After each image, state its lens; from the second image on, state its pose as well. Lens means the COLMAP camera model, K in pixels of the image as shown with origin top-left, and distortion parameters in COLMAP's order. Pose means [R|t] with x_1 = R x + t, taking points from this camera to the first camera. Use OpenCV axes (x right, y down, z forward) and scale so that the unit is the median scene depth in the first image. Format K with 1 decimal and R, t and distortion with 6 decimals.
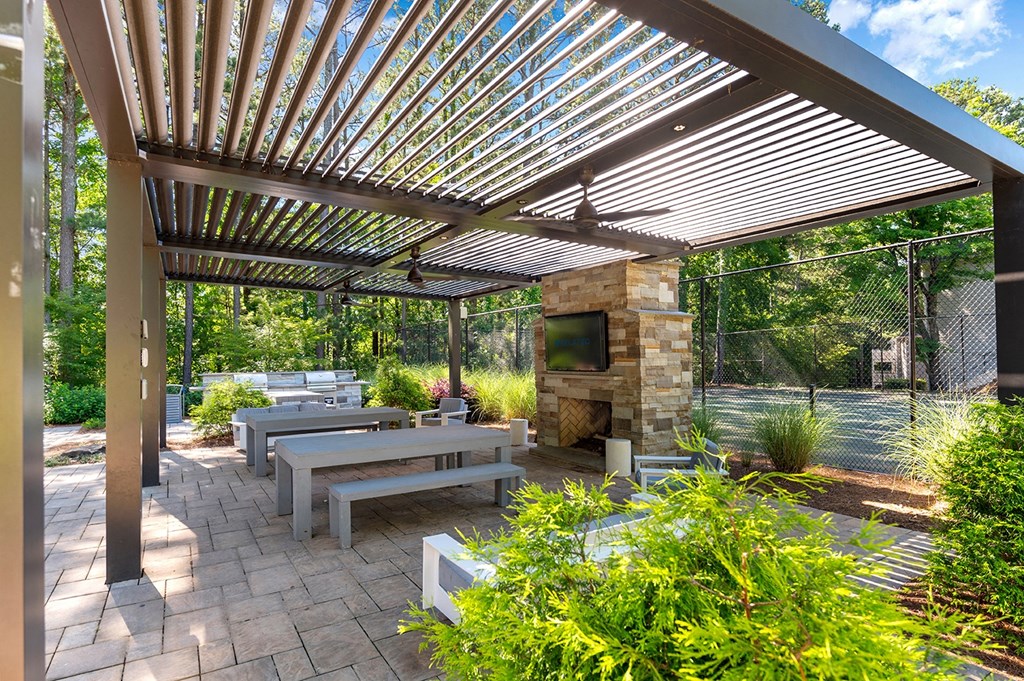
lens RADIAL K [[526.1, 0, 512.0], [0, 526.1, 340.5], [0, 0, 1]] dist [0.000205, 0.000042]
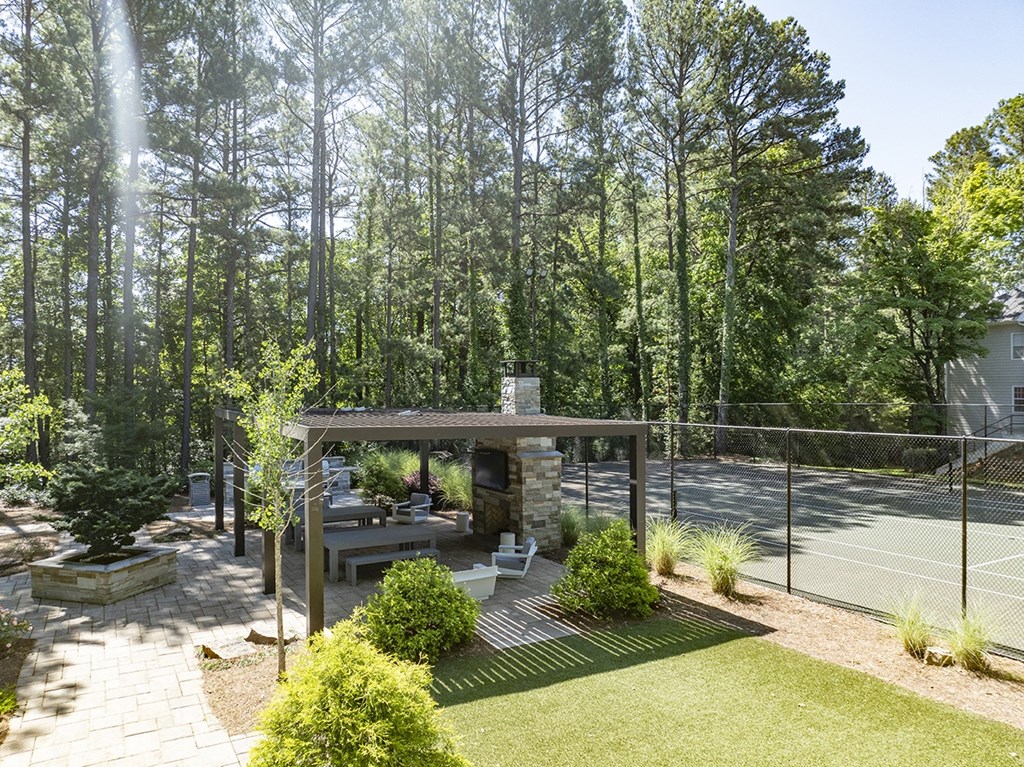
lens RADIAL K [[669.8, 0, 512.0], [0, 669.8, 383.5], [0, 0, 1]] dist [-0.025131, -0.000261]
pose [[0.999561, 0.007333, -0.028689, 0.259014], [-0.006907, 0.999865, 0.014916, -0.305294], [0.028795, -0.014711, 0.999477, -1.068412]]
